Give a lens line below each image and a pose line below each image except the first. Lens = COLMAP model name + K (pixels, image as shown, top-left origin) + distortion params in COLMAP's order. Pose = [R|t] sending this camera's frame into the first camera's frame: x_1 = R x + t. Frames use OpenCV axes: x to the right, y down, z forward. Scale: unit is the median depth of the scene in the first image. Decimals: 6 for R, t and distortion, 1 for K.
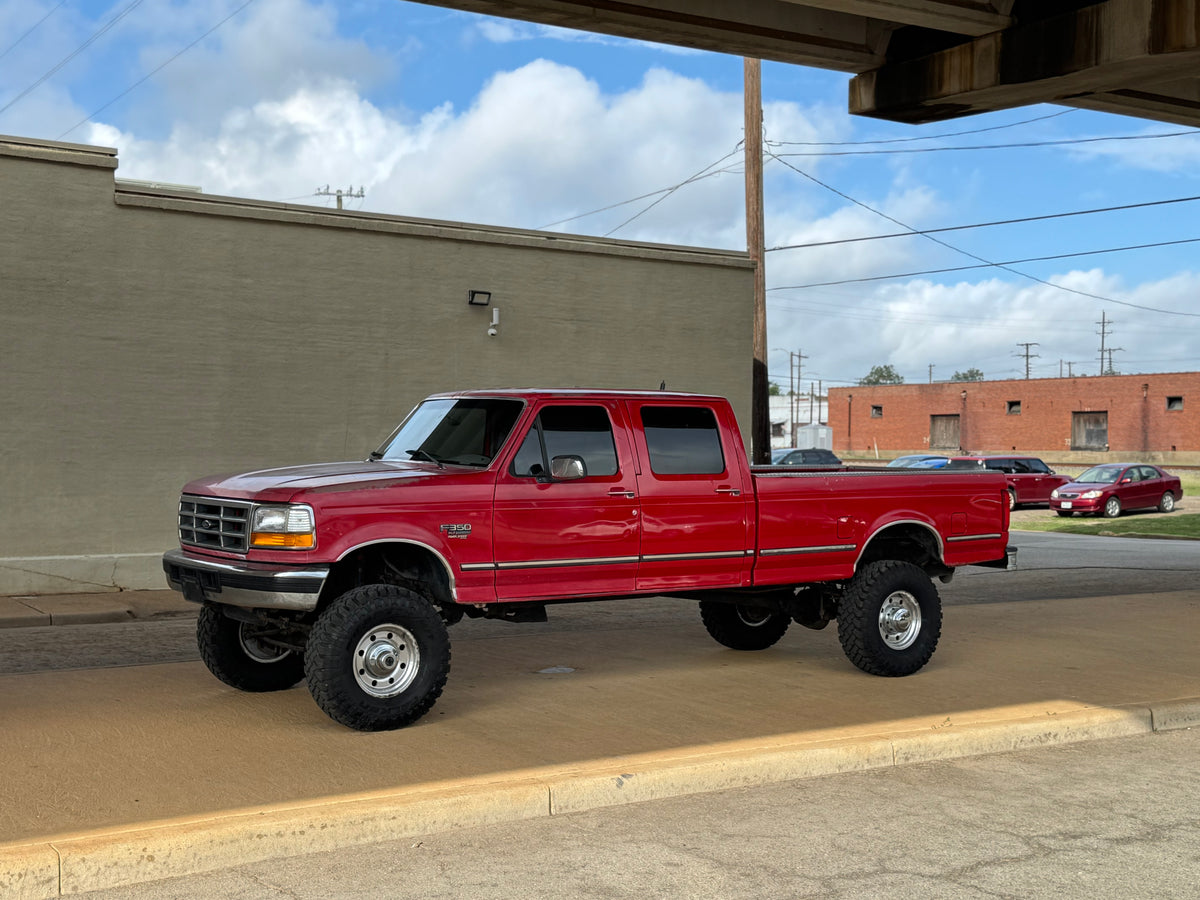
lens RADIAL K [[1559.5, 0, 600.0], [0, 1559.5, 450.0], [0, 0, 1]] dist [0.131520, -0.029088]
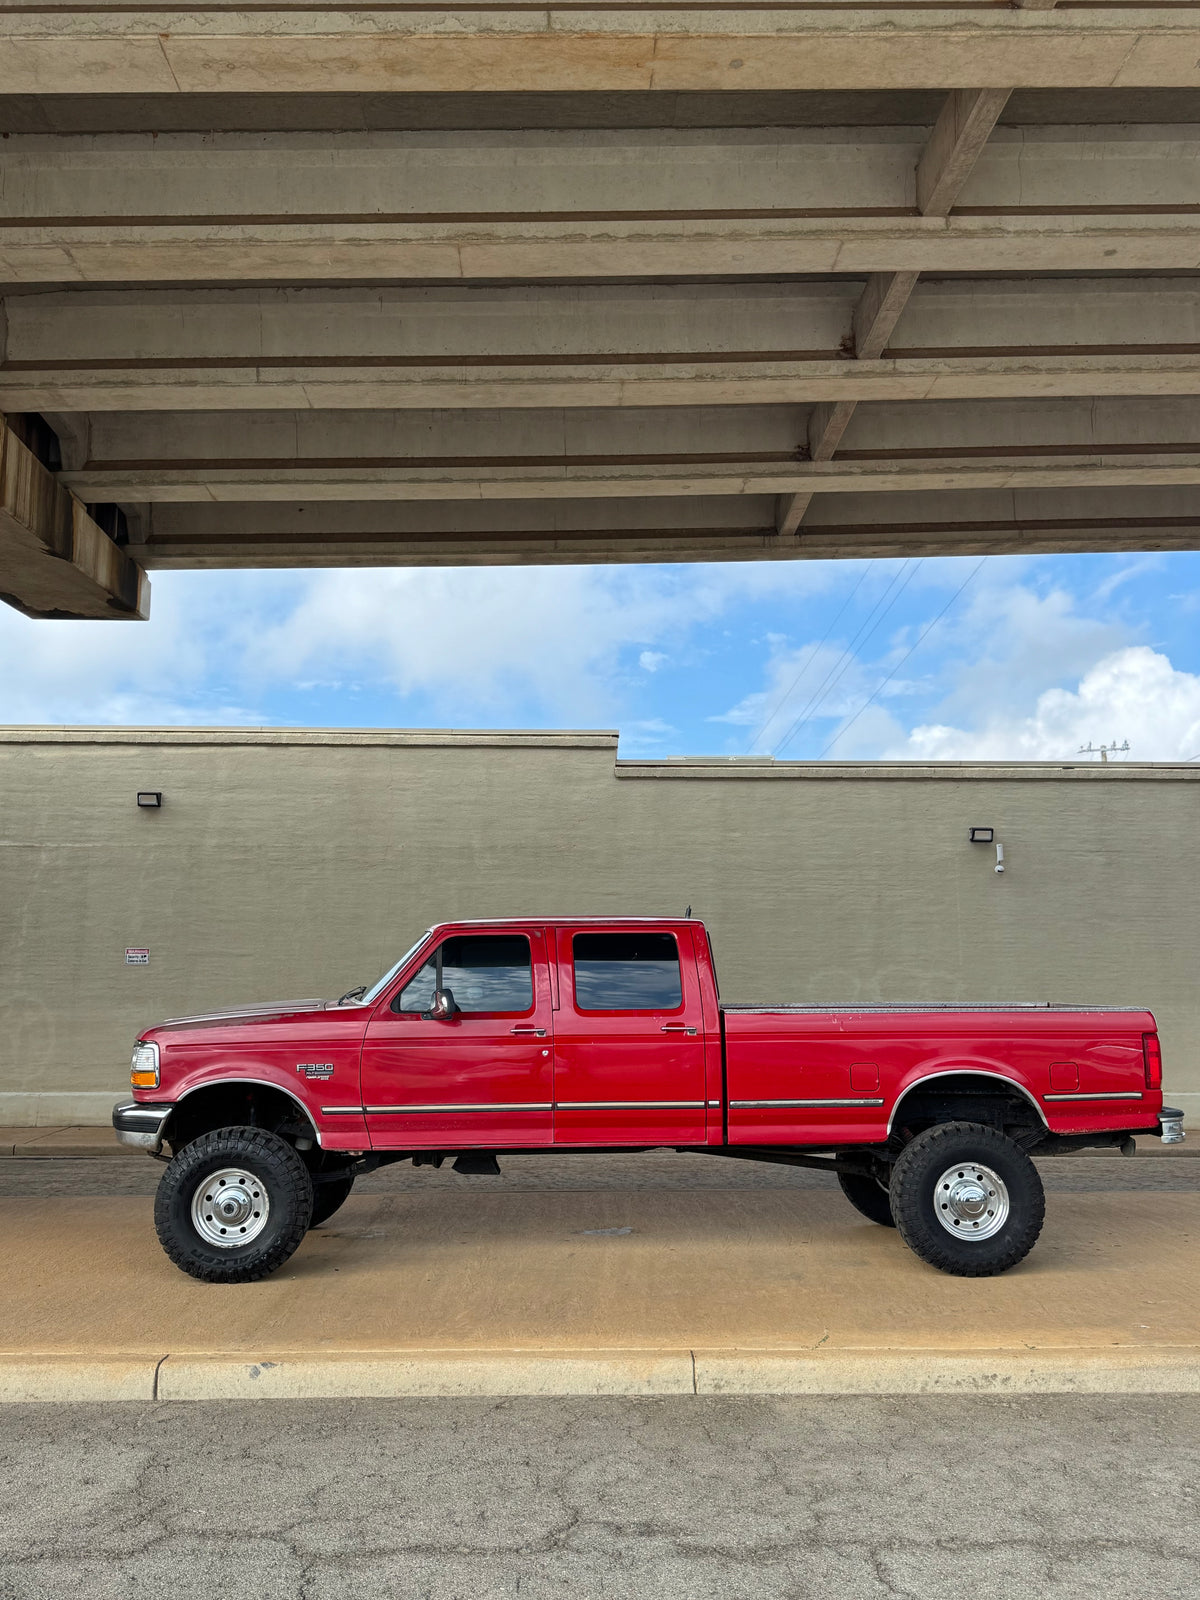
lens RADIAL K [[1394.4, 0, 600.0], [0, 1394.4, 800.0], [0, 0, 1]] dist [0.170634, -0.312917]
pose [[0.840766, -0.084053, -0.534834, 0.479502], [0.008917, 0.989891, -0.141552, 0.009981], [0.541325, 0.114243, 0.833016, 0.319769]]
